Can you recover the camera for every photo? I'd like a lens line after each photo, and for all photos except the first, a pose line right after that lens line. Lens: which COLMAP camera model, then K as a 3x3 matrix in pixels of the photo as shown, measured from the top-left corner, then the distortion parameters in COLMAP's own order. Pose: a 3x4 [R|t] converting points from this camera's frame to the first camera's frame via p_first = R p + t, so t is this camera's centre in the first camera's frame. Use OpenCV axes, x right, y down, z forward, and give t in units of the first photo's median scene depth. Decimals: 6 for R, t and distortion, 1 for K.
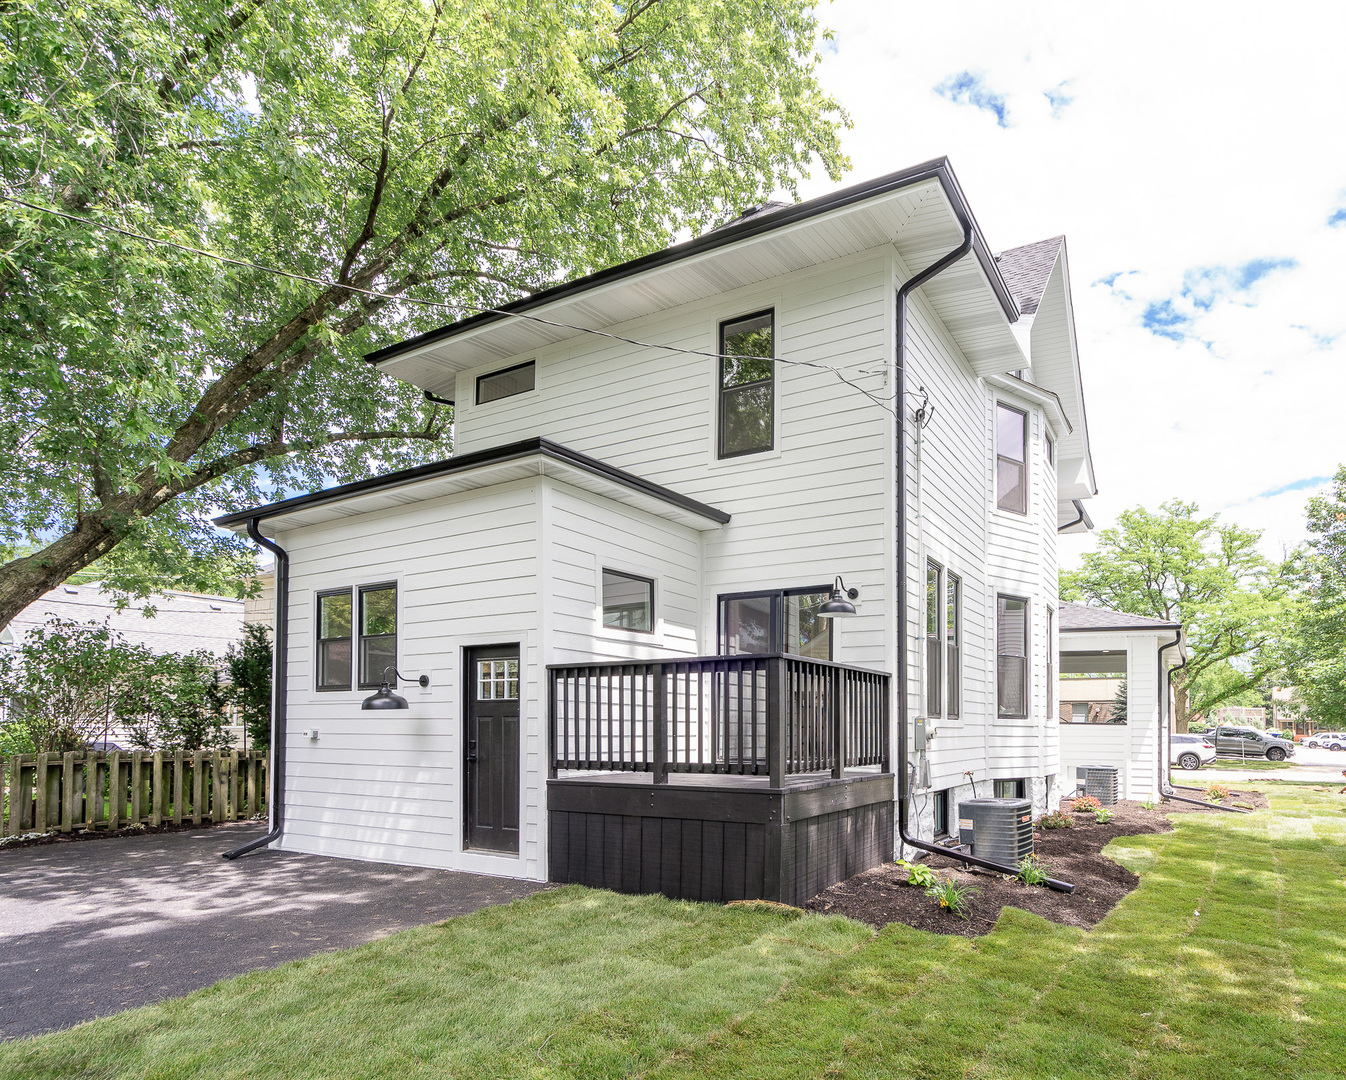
lens RADIAL K [[790.3, 0, 588.6], [0, 790.3, 636.0], [0, 0, 1]] dist [0.001991, 0.000036]
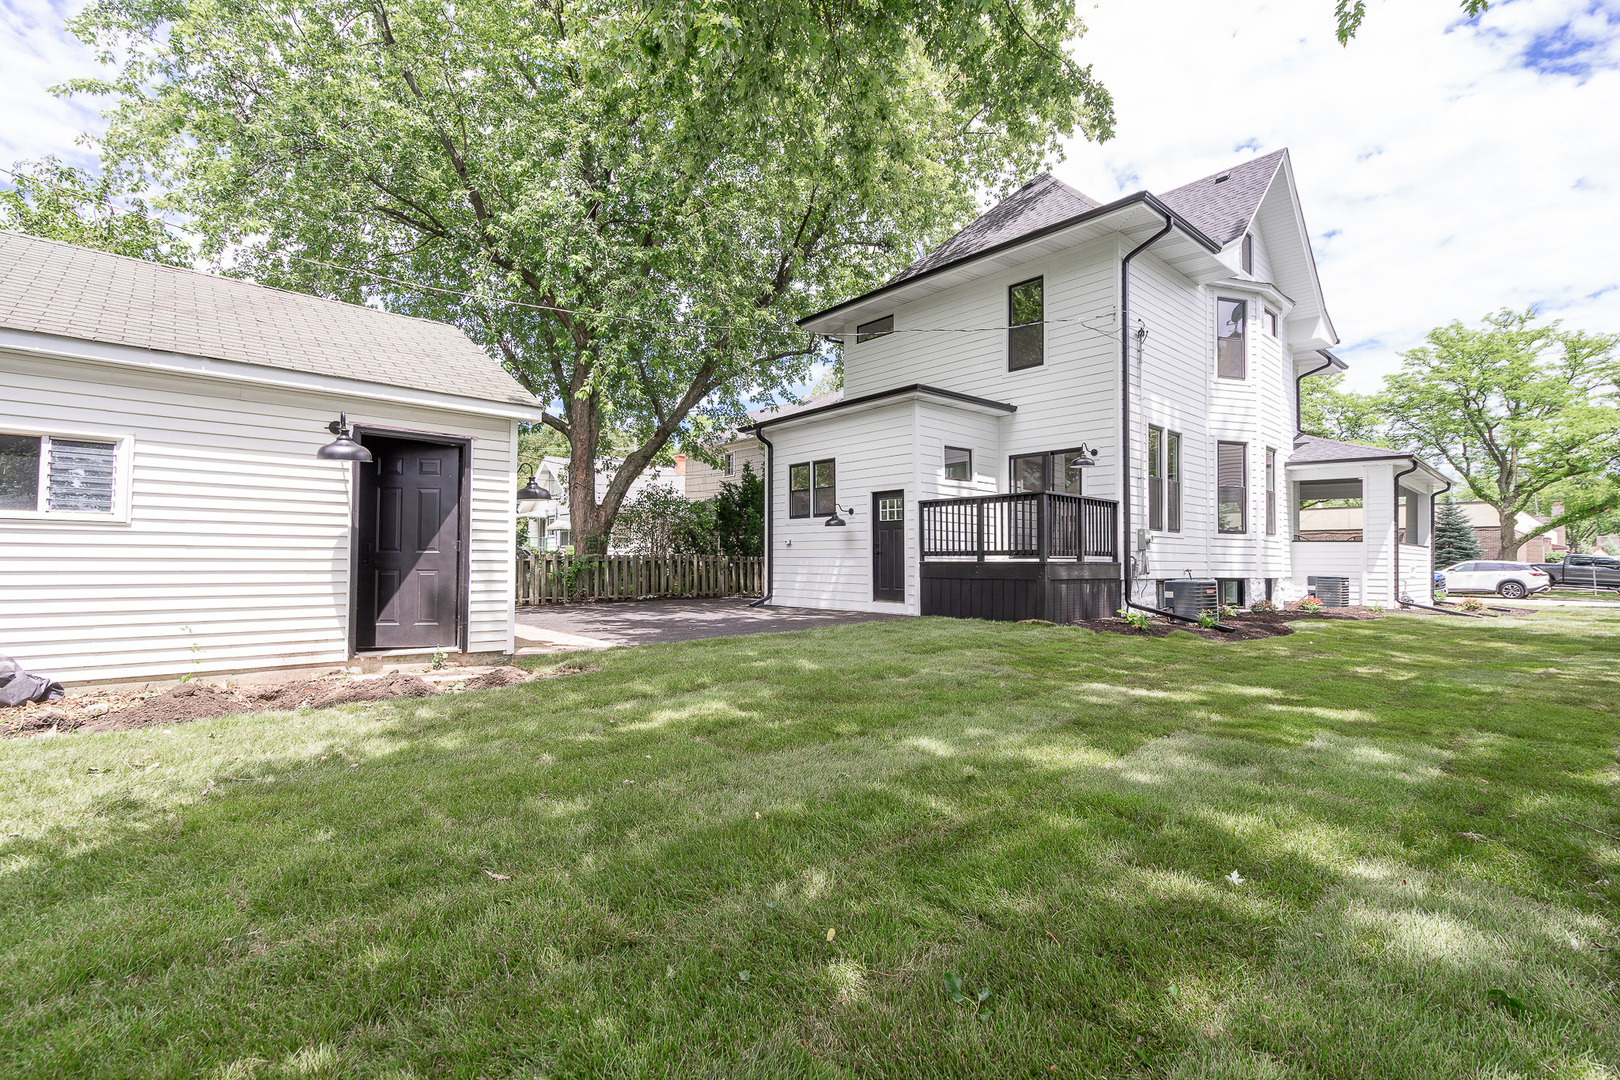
lens RADIAL K [[794.6, 0, 810.0], [0, 794.6, 540.0], [0, 0, 1]] dist [0.000708, 0.000379]
pose [[0.996614, -0.023814, -0.078699, -0.124456], [0.029981, 0.996492, 0.078132, -0.019839], [0.076562, -0.080227, 0.993832, -0.690677]]
